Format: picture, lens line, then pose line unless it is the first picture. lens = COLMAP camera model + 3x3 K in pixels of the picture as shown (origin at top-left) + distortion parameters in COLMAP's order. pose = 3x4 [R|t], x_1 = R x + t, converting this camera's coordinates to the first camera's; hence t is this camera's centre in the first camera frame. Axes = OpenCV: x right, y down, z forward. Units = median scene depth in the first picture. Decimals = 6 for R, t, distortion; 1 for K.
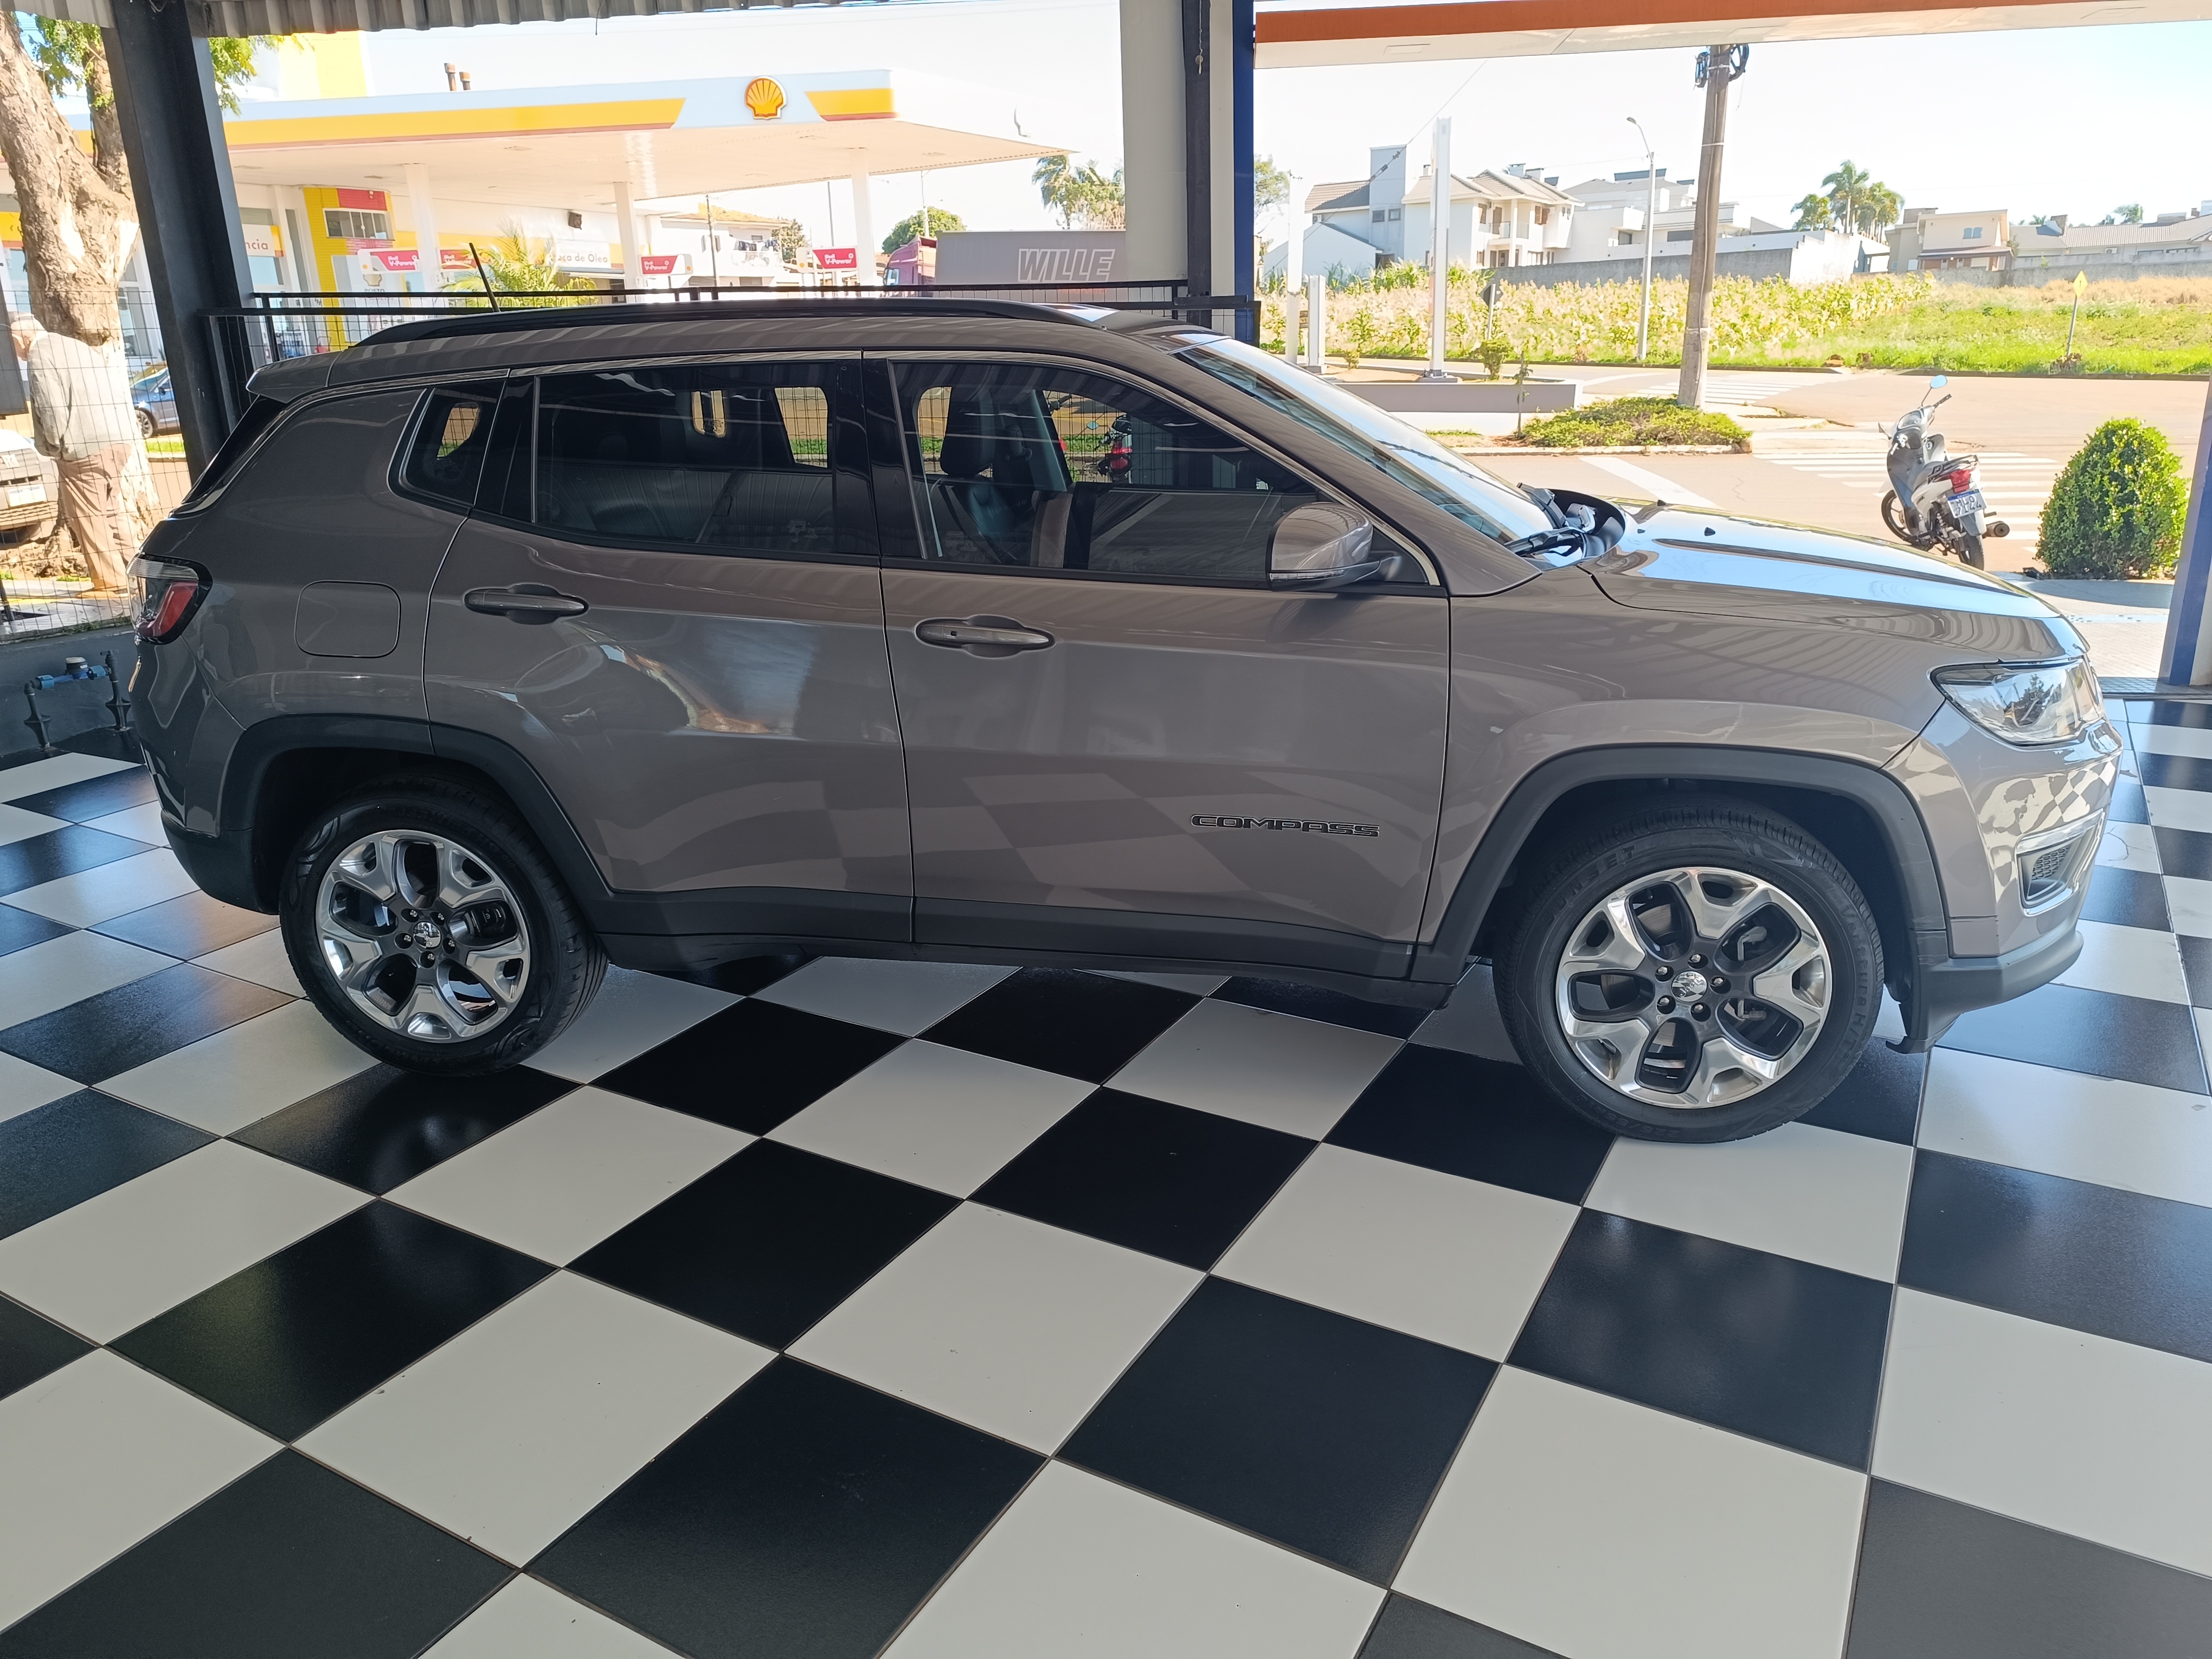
lens RADIAL K [[1516.6, 0, 1105.1], [0, 1516.6, 819.7], [0, 0, 1]] dist [0.009511, -0.012237]
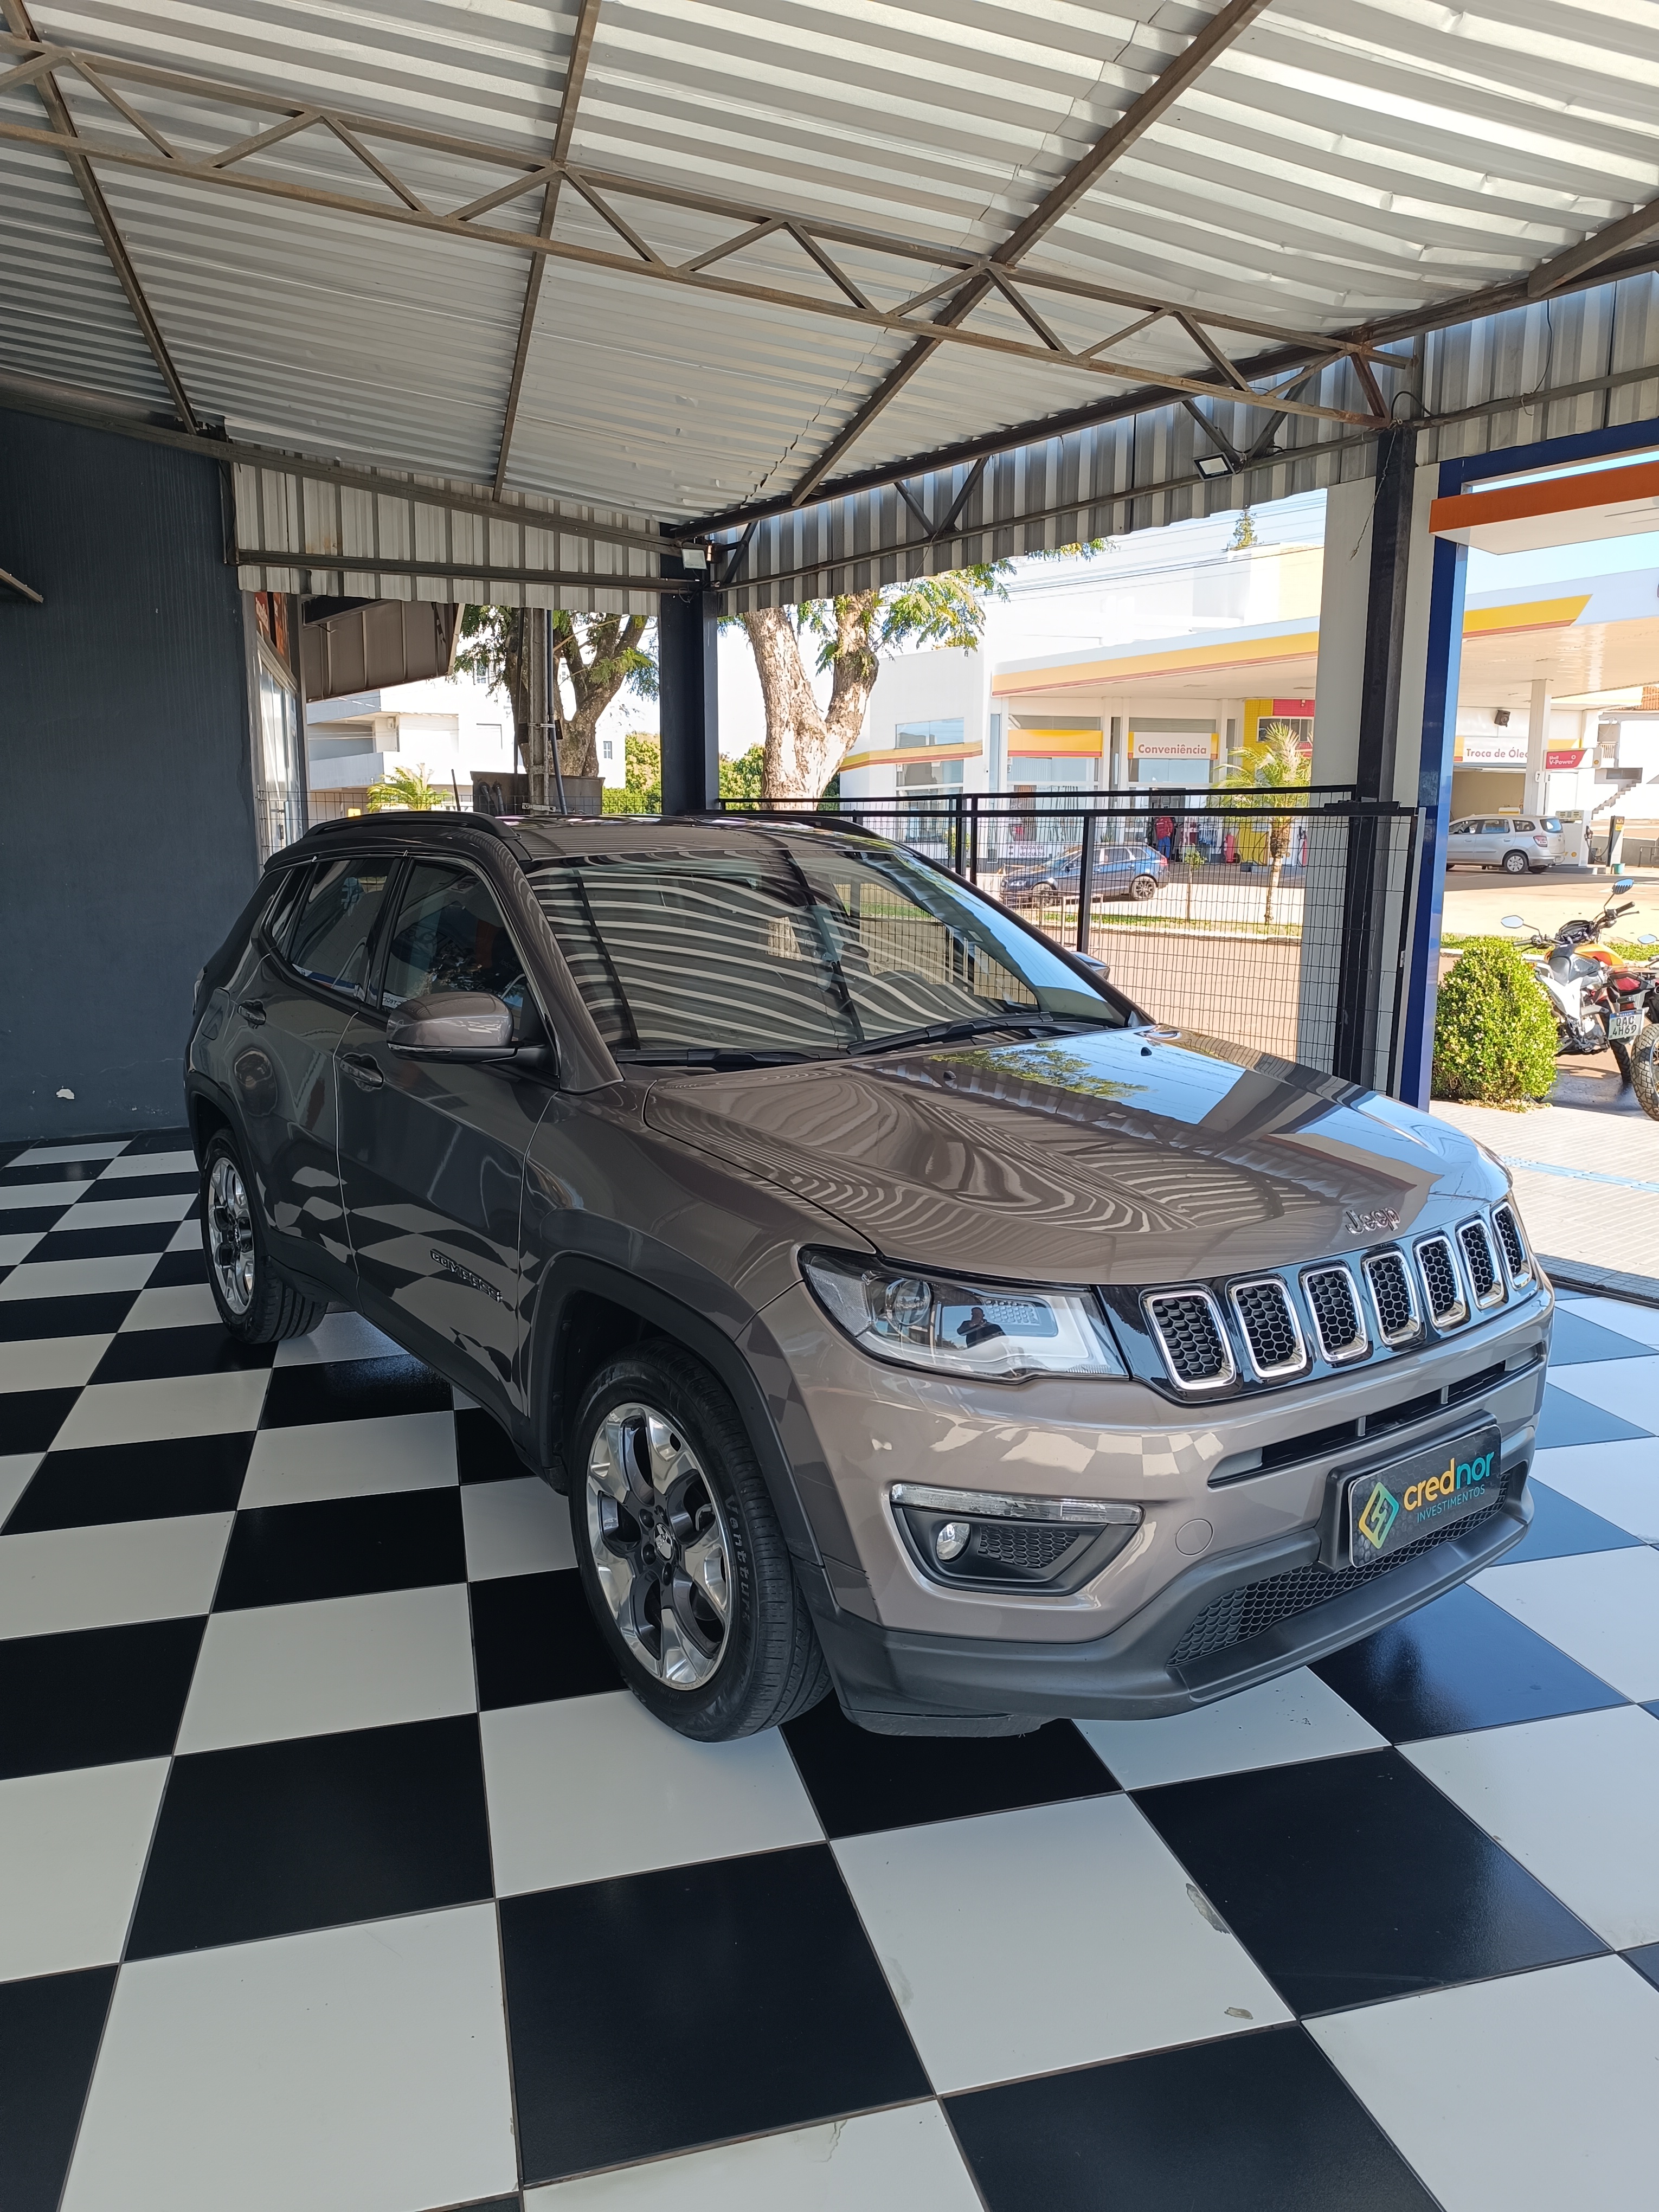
lens RADIAL K [[1521.3, 0, 829.5], [0, 1521.3, 1106.0], [0, 0, 1]] dist [0.017632, -0.020747]
pose [[0.714375, 0.137730, -0.686075, 0.309046], [-0.223719, 0.973935, -0.037430, -0.039686], [0.663037, 0.180227, 0.726567, 0.101416]]
